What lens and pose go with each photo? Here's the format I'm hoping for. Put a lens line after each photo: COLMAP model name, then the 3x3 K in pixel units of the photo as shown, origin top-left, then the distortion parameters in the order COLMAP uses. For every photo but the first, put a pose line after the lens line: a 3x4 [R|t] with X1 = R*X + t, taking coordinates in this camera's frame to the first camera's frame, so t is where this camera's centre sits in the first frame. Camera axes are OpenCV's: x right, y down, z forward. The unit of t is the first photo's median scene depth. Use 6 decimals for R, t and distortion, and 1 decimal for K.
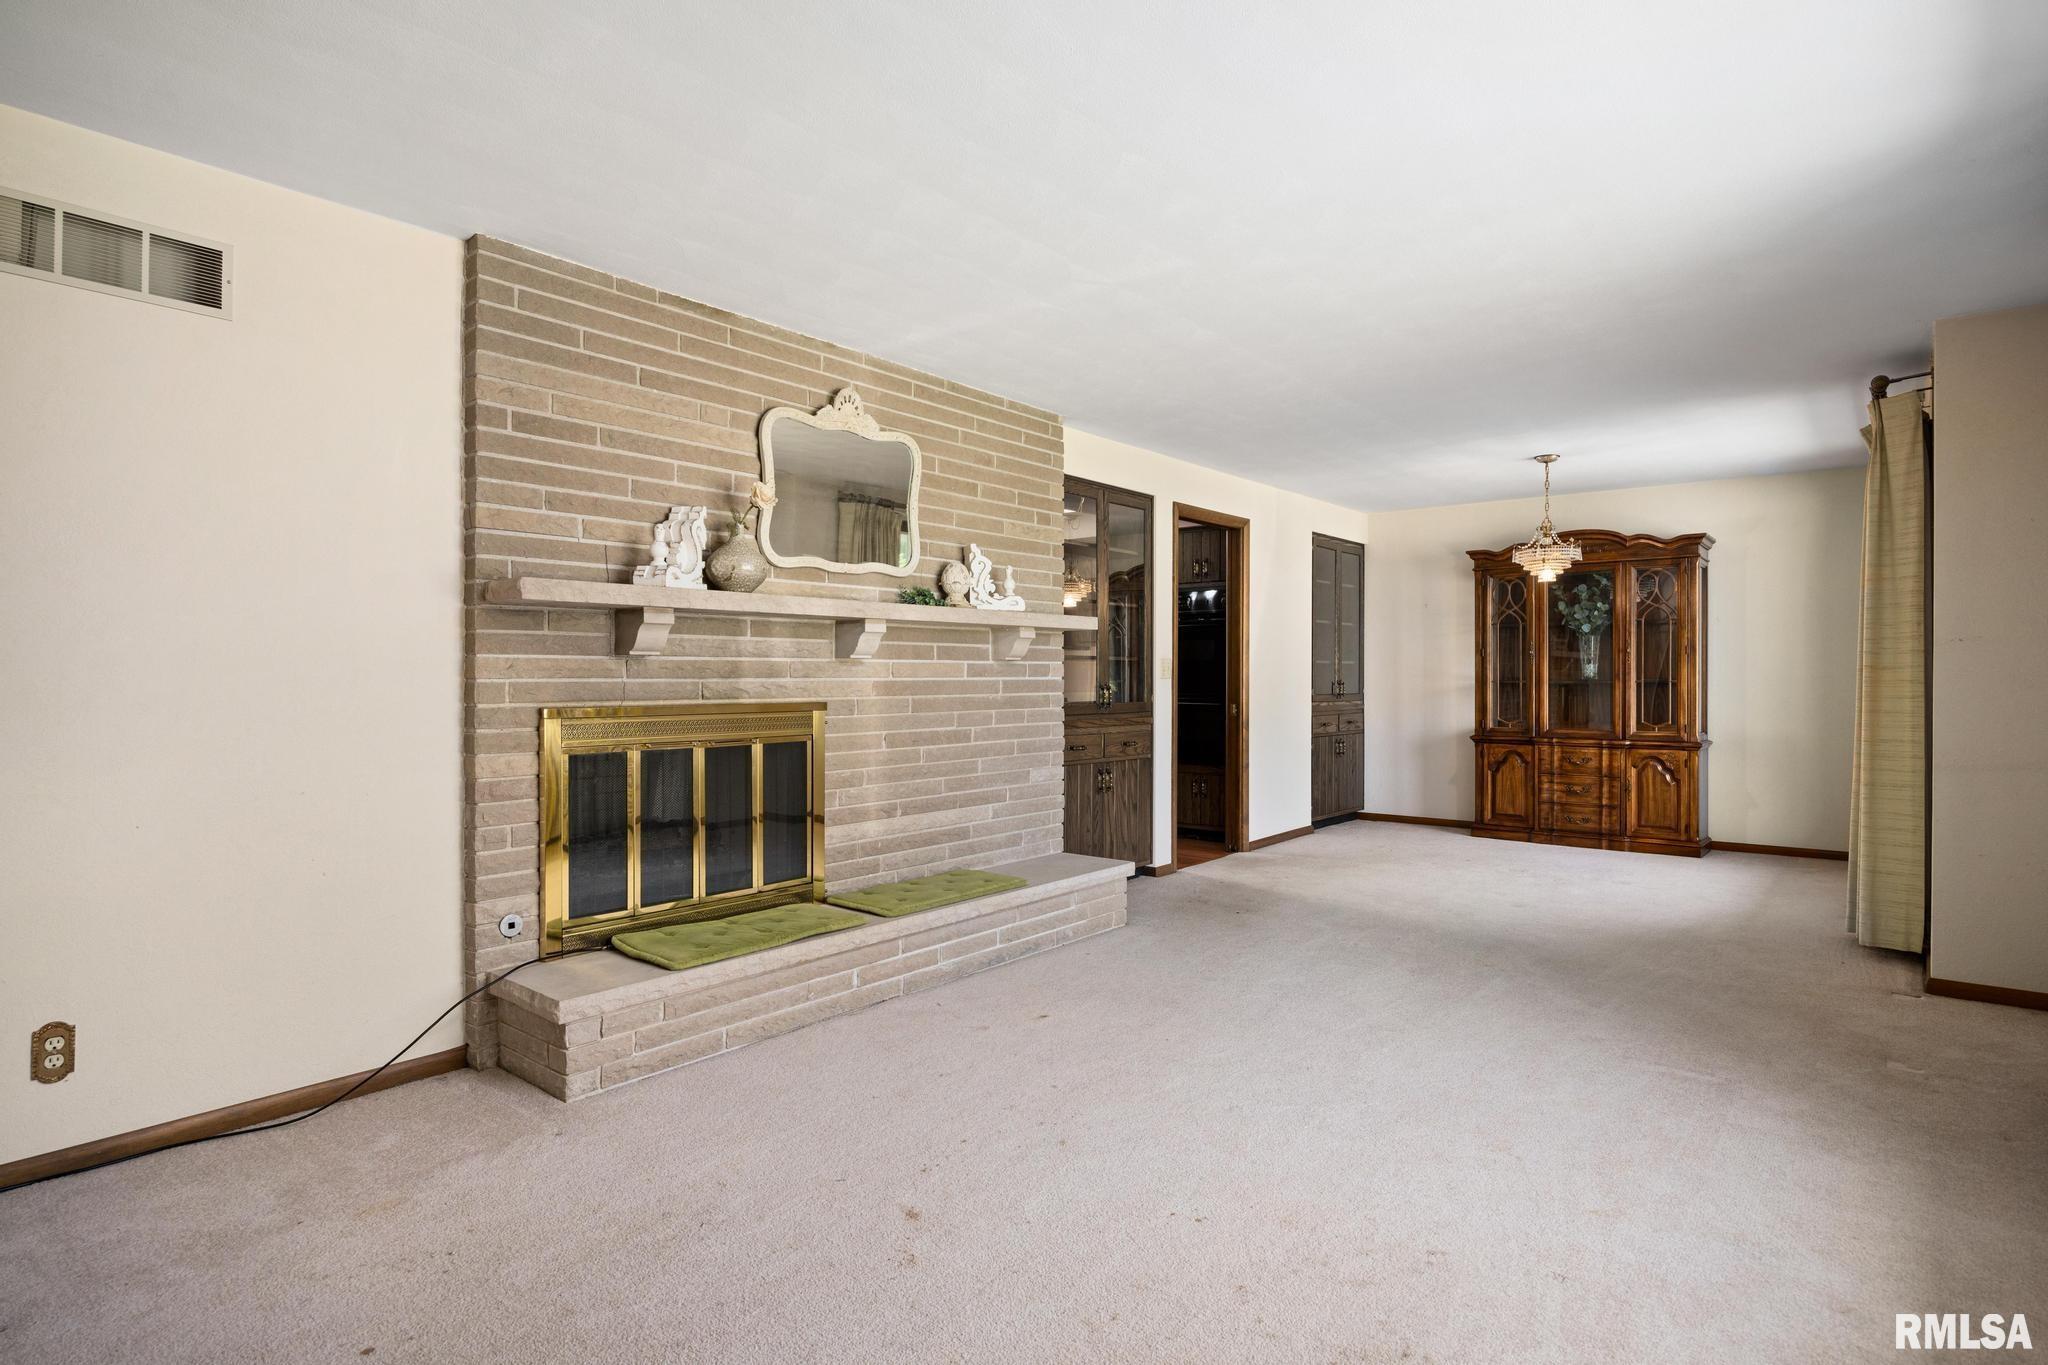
lens RADIAL K [[1095.1, 0, 1020.6], [0, 1095.1, 687.8], [0, 0, 1]] dist [0.008013, 0.000938]
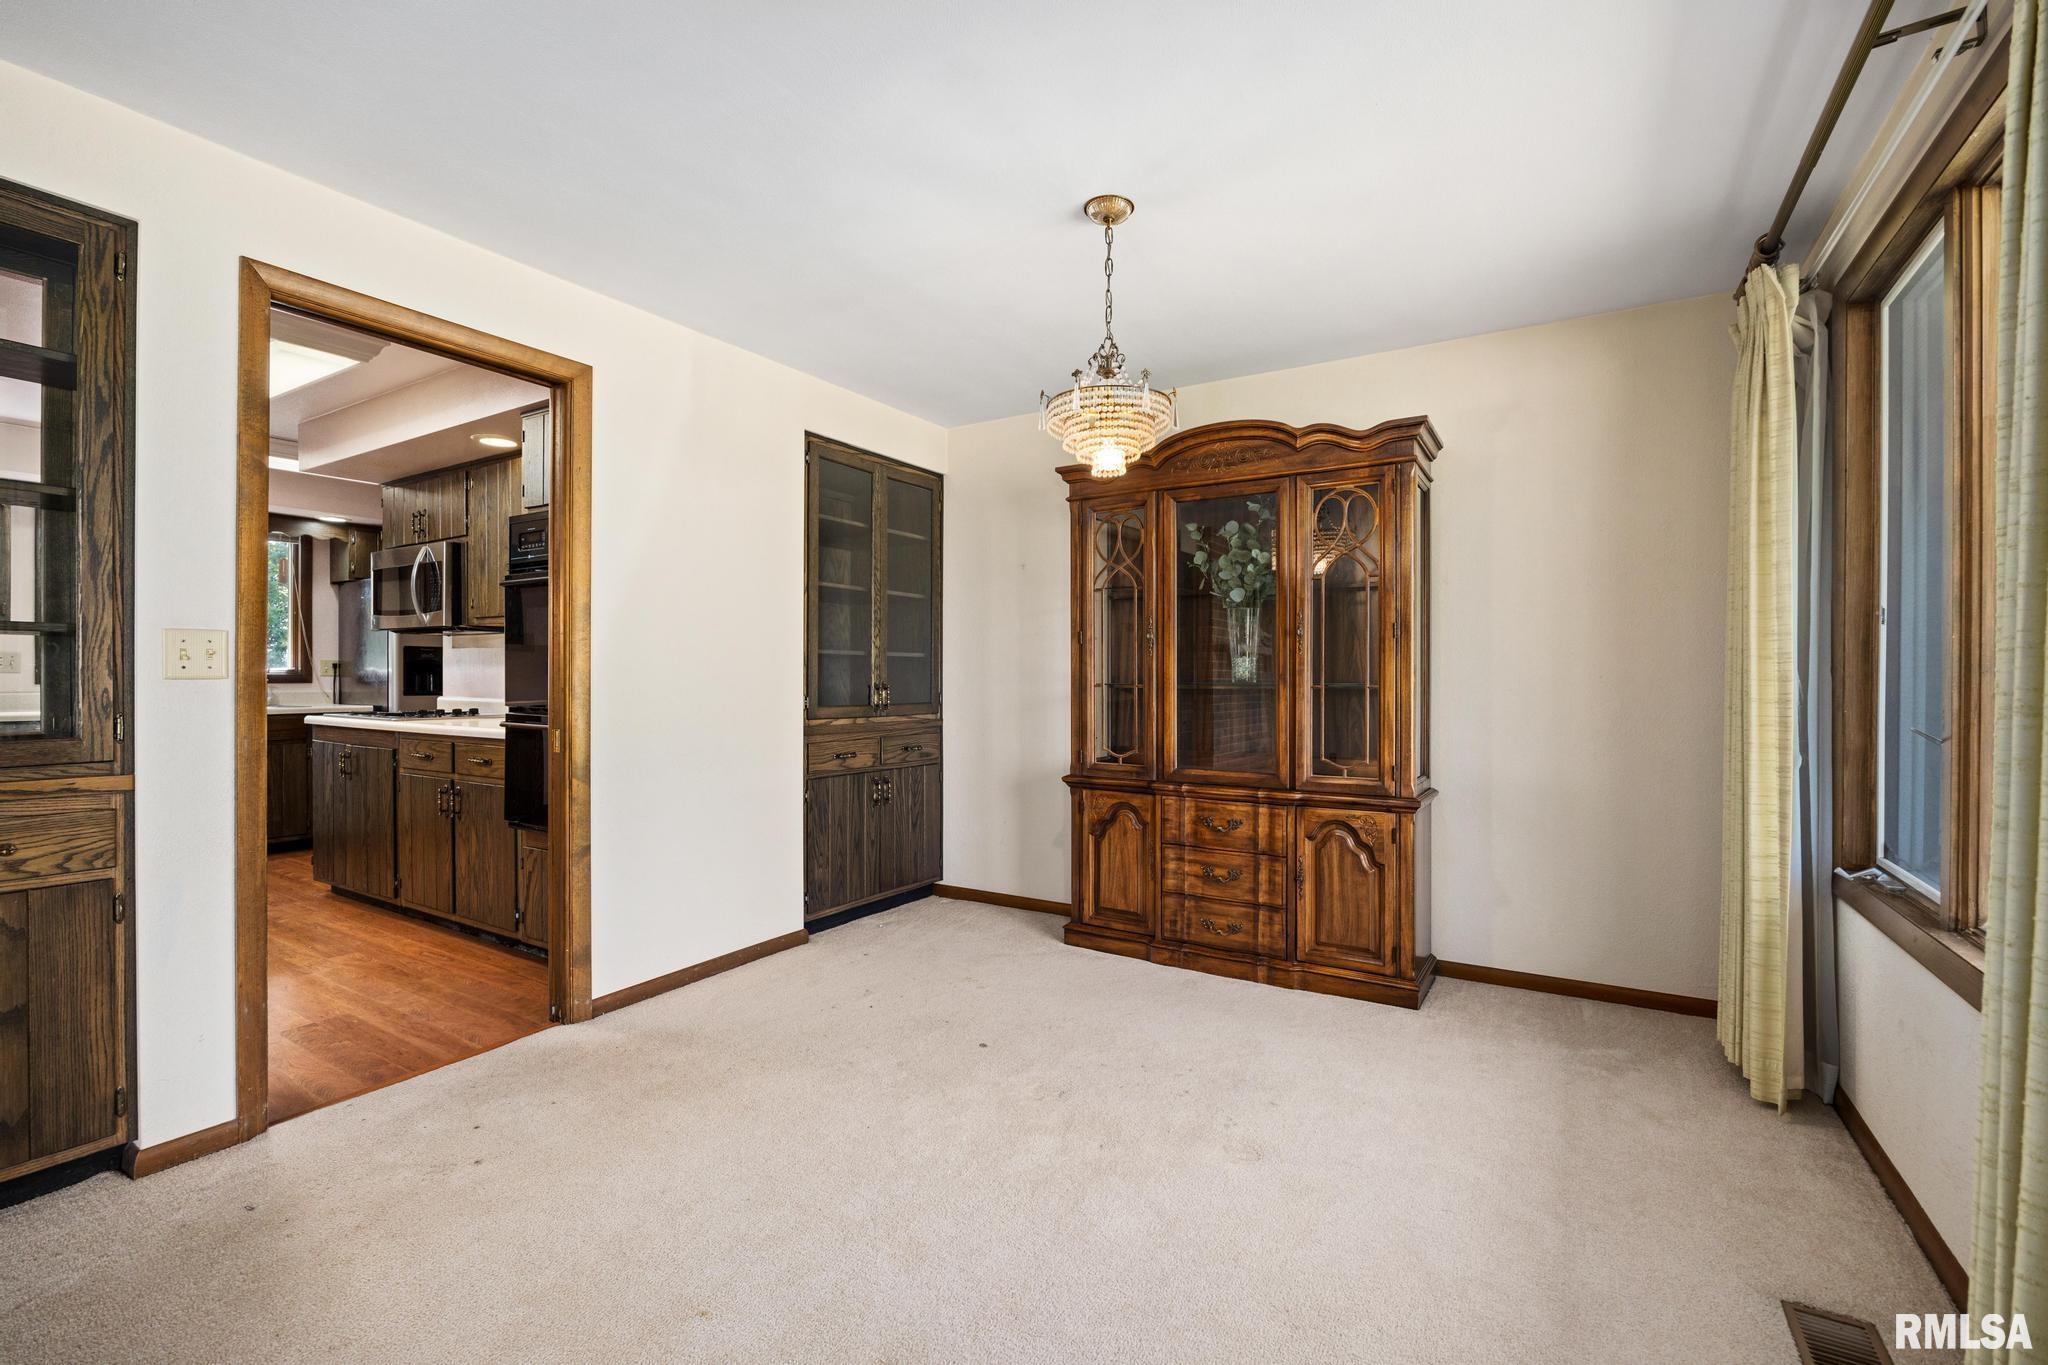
lens RADIAL K [[887.2, 0, 1025.9], [0, 887.2, 678.4], [0, 0, 1]] dist [0.007232, 0.000407]
pose [[0.992355, 0.004661, 0.123330, 0.352599], [-0.003426, 0.999942, -0.010222, -0.005062], [-0.123371, 0.009721, 0.992313, 0.555941]]
